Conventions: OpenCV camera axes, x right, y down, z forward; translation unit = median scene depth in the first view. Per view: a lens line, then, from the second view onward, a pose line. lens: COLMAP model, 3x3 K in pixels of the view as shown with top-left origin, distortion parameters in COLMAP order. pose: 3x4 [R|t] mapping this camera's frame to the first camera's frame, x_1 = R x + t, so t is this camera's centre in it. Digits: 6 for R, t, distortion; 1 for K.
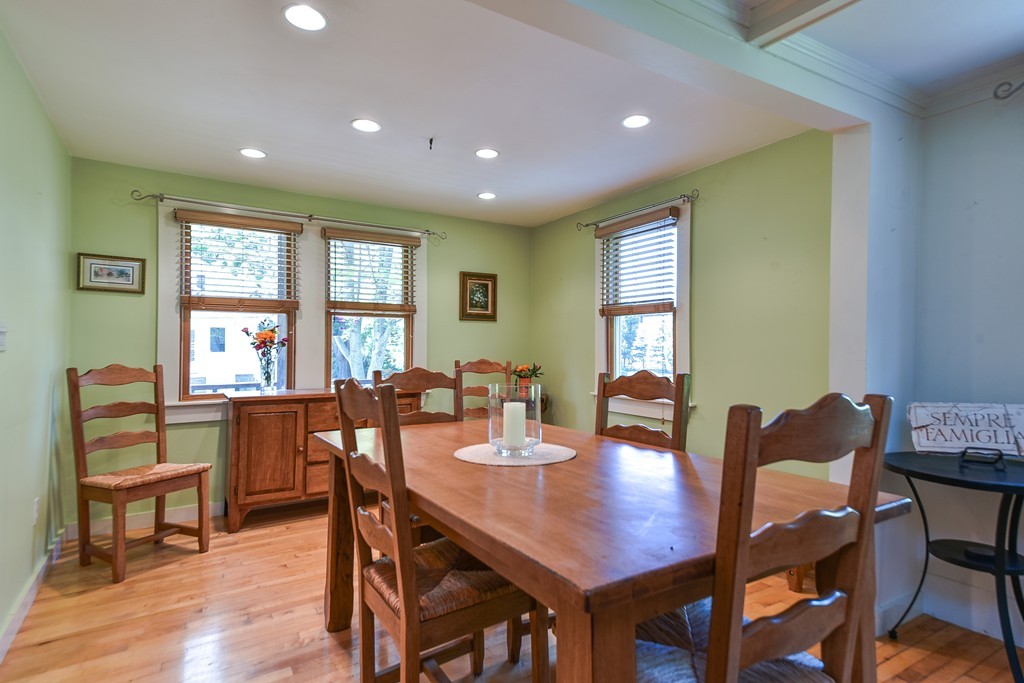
lens RADIAL K [[514.0, 0, 507.0], [0, 514.0, 339.3], [0, 0, 1]] dist [0.074257, -0.022790]
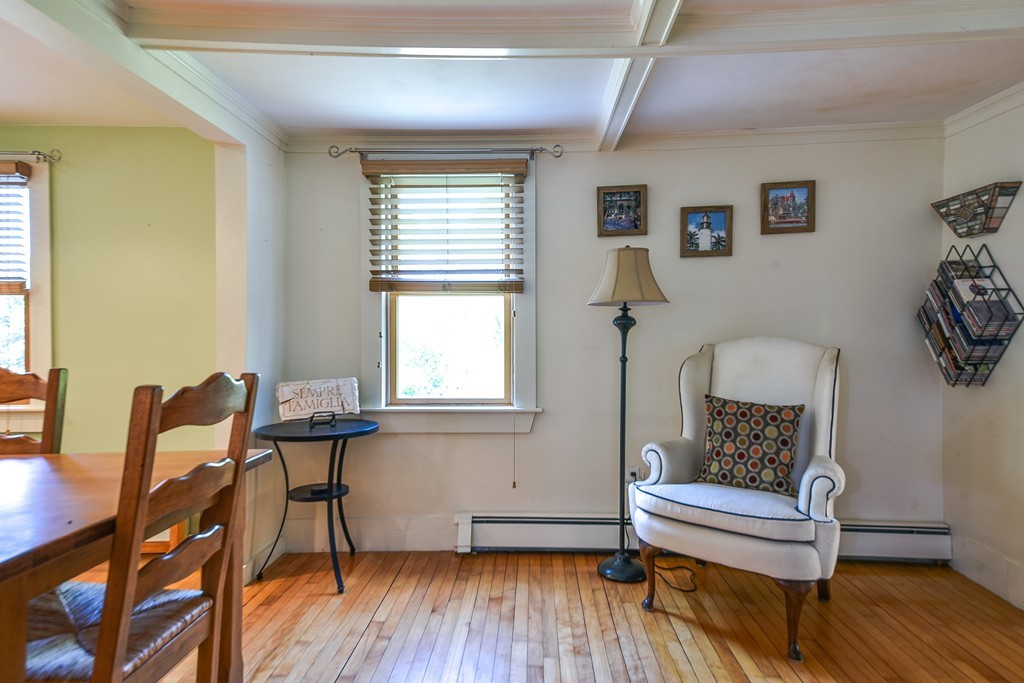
lens RADIAL K [[514.0, 0, 507.0], [0, 514.0, 339.3], [0, 0, 1]] dist [0.074257, -0.022790]
pose [[0.492914, -0.005179, 0.870062, -0.134508], [-0.008947, 0.999899, 0.011020, -0.002839], [-0.870032, -0.013216, 0.492818, -0.221340]]
